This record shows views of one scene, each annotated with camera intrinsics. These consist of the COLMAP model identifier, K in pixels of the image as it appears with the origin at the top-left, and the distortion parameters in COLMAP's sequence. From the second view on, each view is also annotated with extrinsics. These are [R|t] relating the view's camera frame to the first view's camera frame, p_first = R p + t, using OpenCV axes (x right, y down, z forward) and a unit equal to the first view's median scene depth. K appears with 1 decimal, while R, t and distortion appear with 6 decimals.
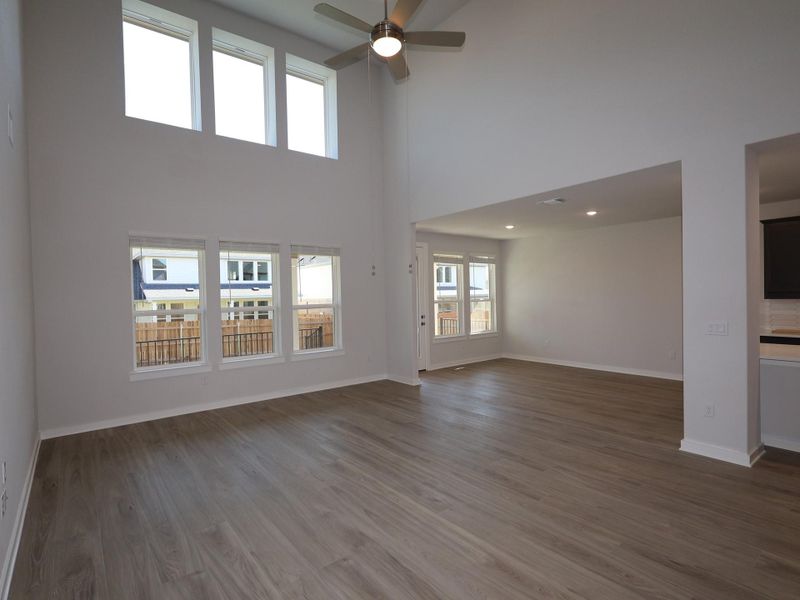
lens RADIAL K [[421.3, 0, 408.1], [0, 421.3, 302.4], [0, 0, 1]] dist [-0.002662, -0.000433]
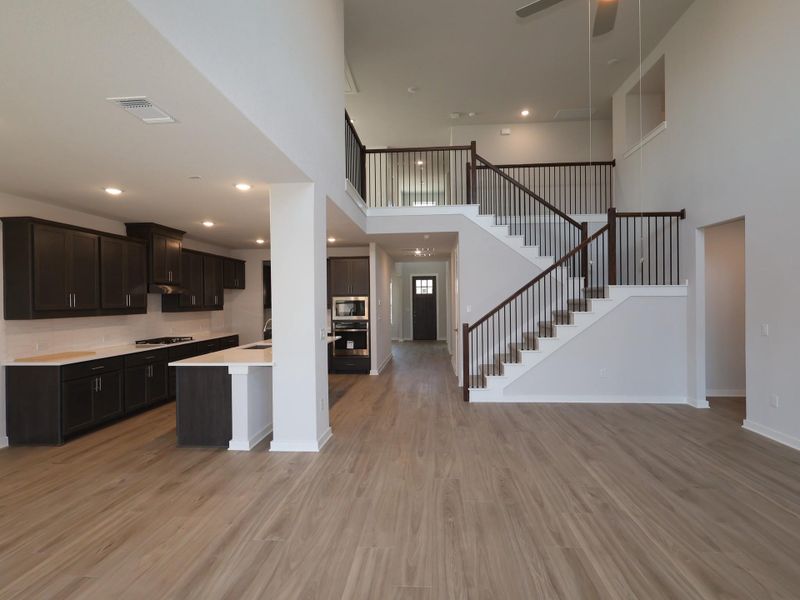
lens RADIAL K [[421.3, 0, 405.9], [0, 421.3, 301.8], [0, 0, 1]] dist [-0.002662, -0.000433]
pose [[-0.732095, 0.026403, 0.680691, -0.312291], [0.039144, 0.999228, 0.003343, -0.029118], [-0.680077, 0.029092, -0.732563, 2.031877]]
